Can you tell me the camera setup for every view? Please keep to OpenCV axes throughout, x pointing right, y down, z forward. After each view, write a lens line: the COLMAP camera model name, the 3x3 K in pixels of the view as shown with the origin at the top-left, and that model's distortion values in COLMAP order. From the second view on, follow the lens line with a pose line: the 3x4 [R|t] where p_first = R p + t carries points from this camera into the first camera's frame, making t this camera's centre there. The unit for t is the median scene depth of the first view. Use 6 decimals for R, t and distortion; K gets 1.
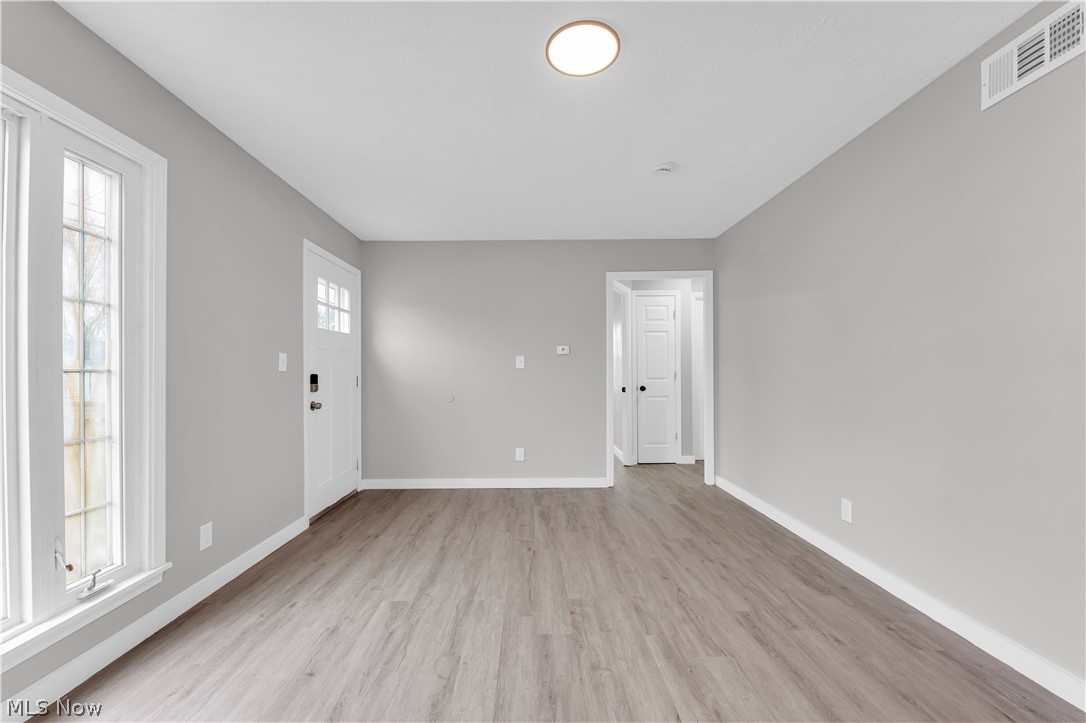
lens RADIAL K [[438.7, 0, 535.6], [0, 438.7, 369.5], [0, 0, 1]] dist [0.000261, 0.000044]
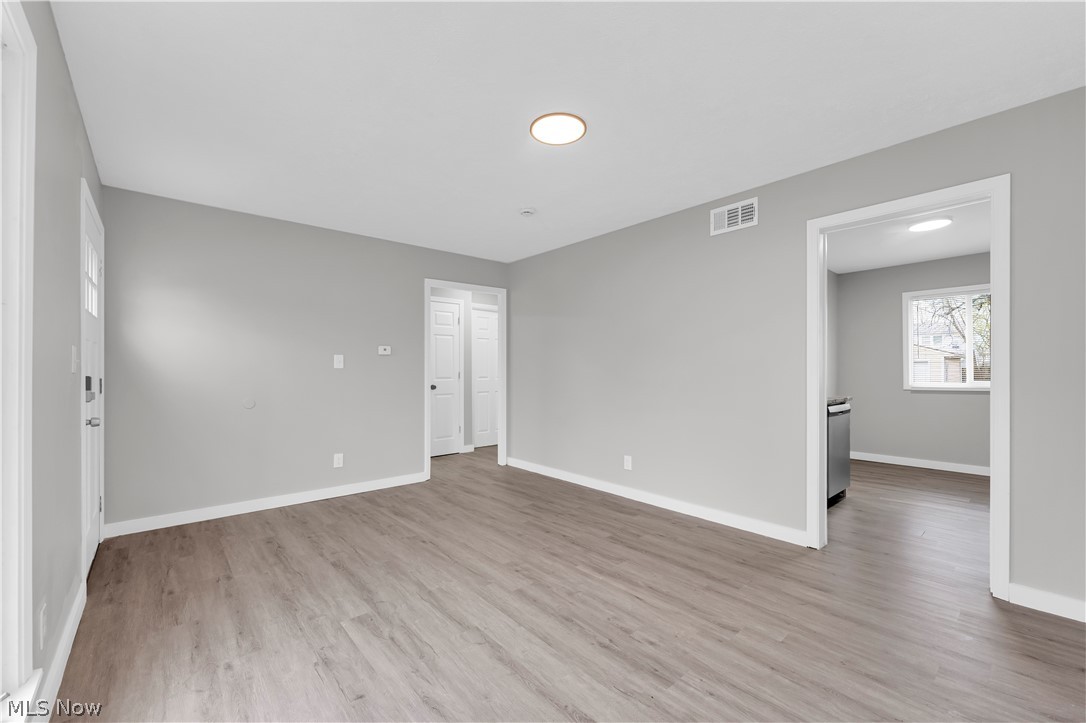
lens RADIAL K [[438.7, 0, 535.6], [0, 438.7, 369.5], [0, 0, 1]] dist [0.000261, 0.000044]
pose [[0.764871, 0.004822, 0.644166, -0.511464], [-0.007475, 0.999971, 0.001389, -0.007692], [-0.644140, -0.005878, 0.764885, 0.025312]]
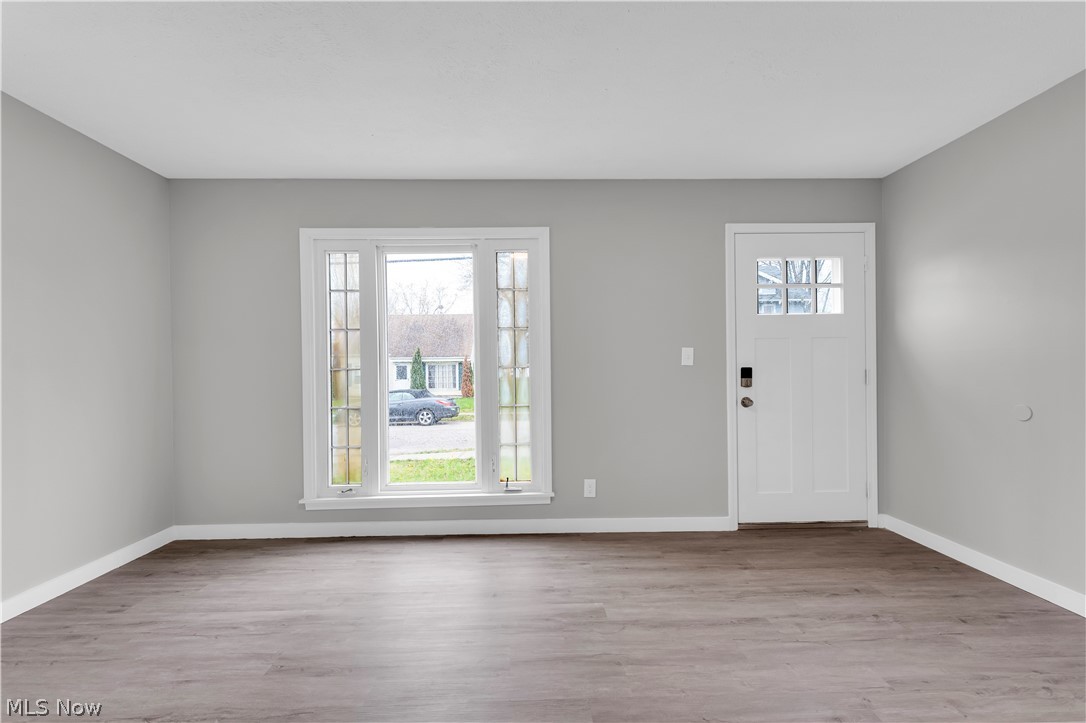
lens RADIAL K [[438.7, 0, 535.6], [0, 438.7, 369.5], [0, 0, 1]] dist [0.000261, 0.000044]
pose [[0.015205, 0.006769, -0.999861, 0.500068], [0.016246, 0.999843, 0.007016, 0.000992], [0.999752, -0.016350, 0.015093, 0.684612]]
